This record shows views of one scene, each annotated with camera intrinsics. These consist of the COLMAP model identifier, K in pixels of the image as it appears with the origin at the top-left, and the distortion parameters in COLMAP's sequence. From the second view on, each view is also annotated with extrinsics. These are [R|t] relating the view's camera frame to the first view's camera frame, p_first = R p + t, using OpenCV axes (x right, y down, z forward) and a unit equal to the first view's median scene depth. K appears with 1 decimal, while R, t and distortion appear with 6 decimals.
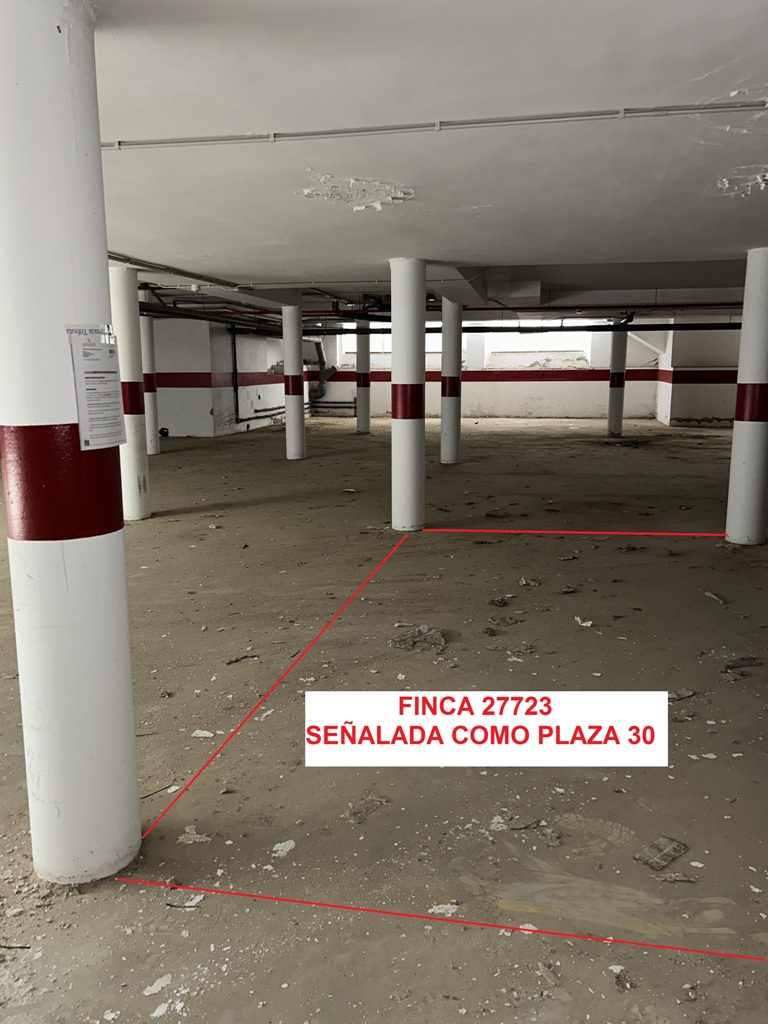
lens RADIAL K [[774.6, 0, 385.7], [0, 774.6, 508.4], [0, 0, 1]] dist [0.056285, -0.059318]
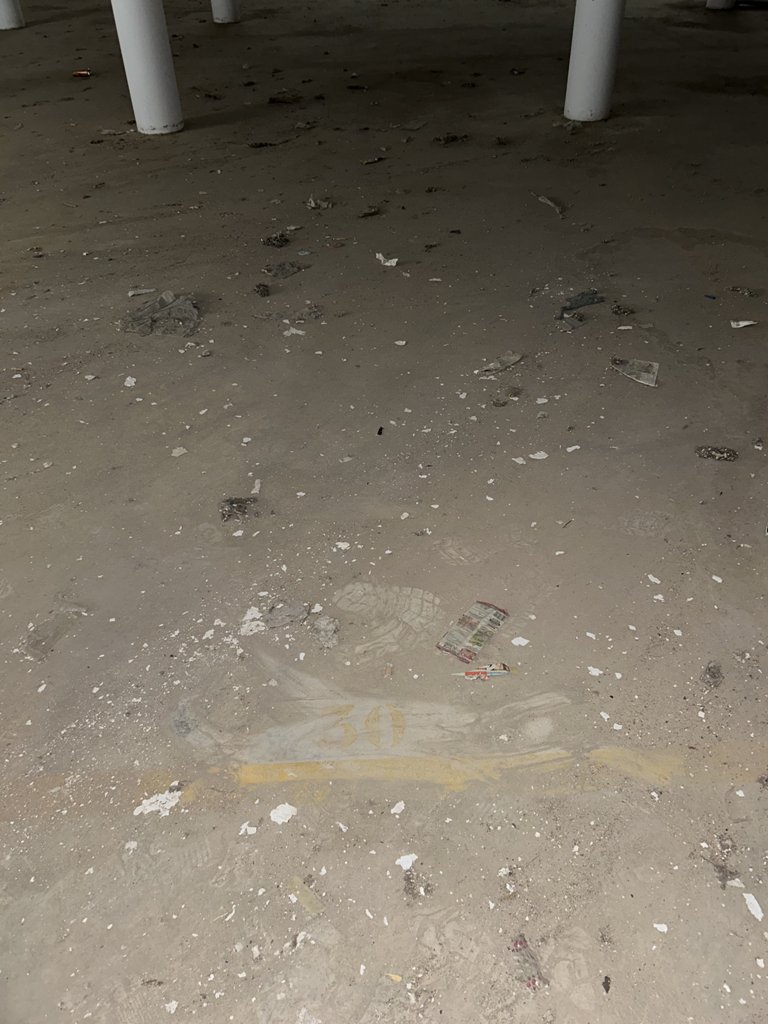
lens RADIAL K [[774.6, 0, 384.2], [0, 774.6, 510.5], [0, 0, 1]] dist [0.056285, -0.059318]
pose [[0.974331, -0.156864, 0.161472, 0.080103], [0.060965, 0.874320, 0.481505, -0.004572], [-0.216709, -0.459301, 0.861440, 0.209576]]
